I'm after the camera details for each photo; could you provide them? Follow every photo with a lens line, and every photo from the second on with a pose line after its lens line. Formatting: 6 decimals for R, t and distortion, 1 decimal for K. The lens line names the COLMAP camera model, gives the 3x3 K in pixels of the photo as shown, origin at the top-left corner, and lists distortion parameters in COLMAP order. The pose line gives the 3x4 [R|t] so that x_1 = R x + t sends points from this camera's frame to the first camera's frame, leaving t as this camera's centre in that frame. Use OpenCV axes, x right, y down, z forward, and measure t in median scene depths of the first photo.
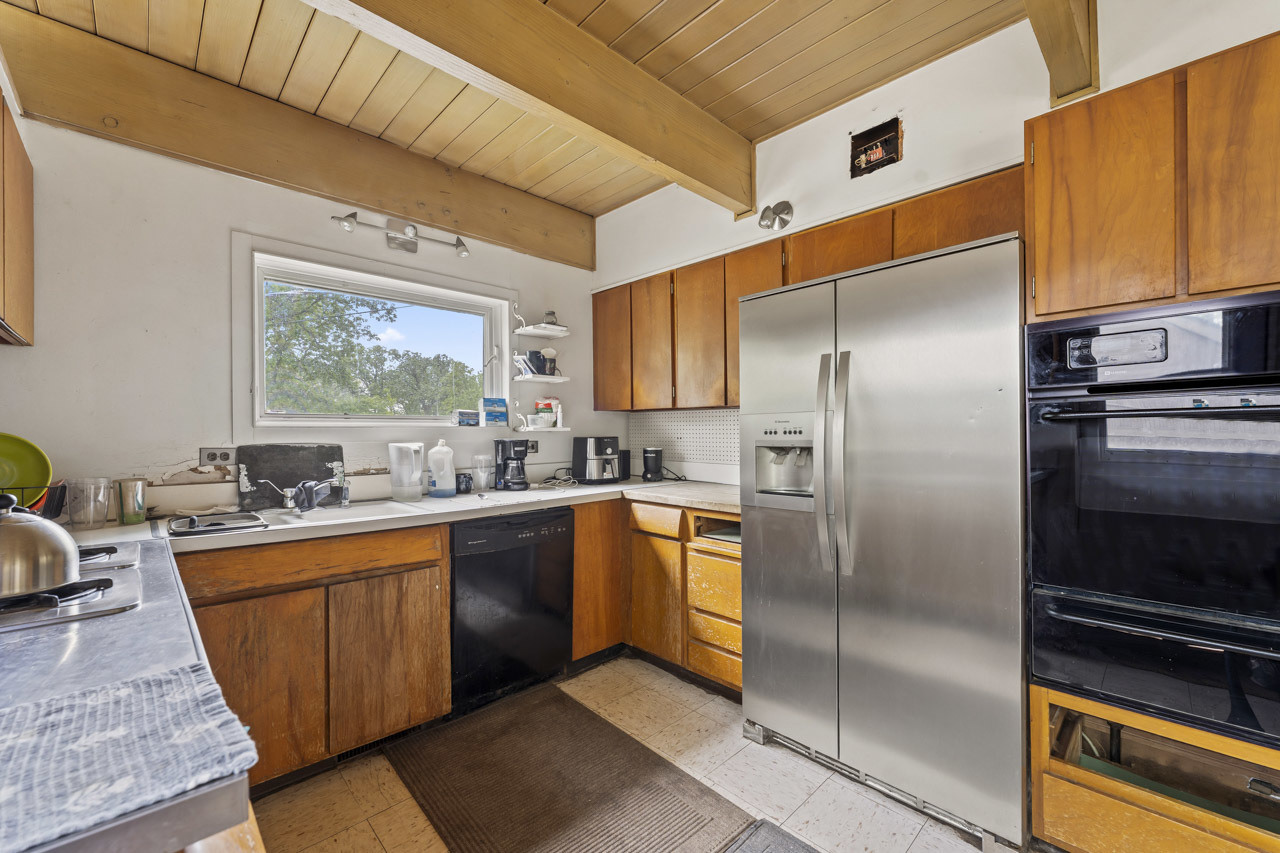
lens RADIAL K [[521.5, 0, 632.7], [0, 521.5, 433.3], [0, 0, 1]] dist [-0.003357, 0.000449]
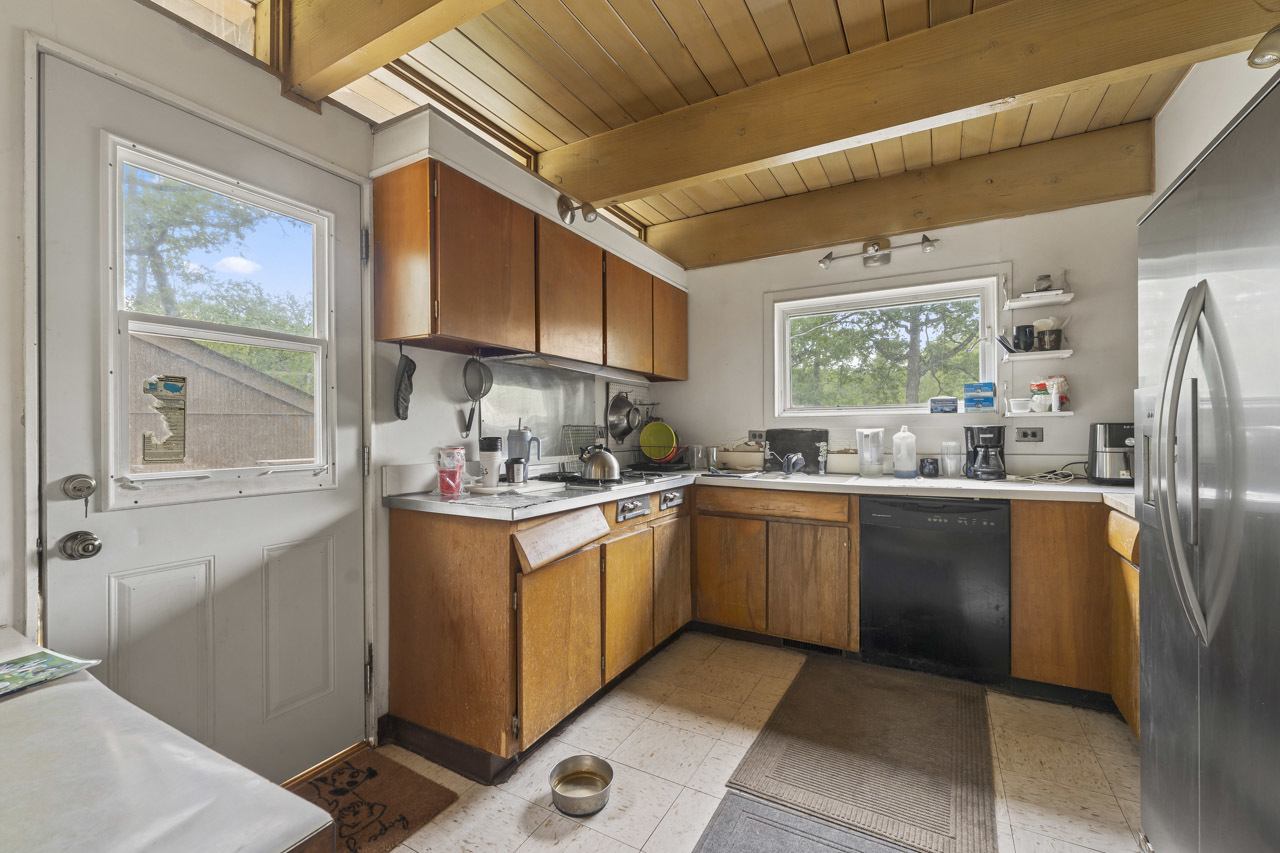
lens RADIAL K [[521.5, 0, 631.0], [0, 521.5, 429.9], [0, 0, 1]] dist [-0.003357, 0.000449]
pose [[0.291063, 0.006701, -0.956680, 0.569599], [0.006188, 0.999941, 0.008886, 0.007839], [0.956684, -0.008506, 0.291004, 0.134197]]
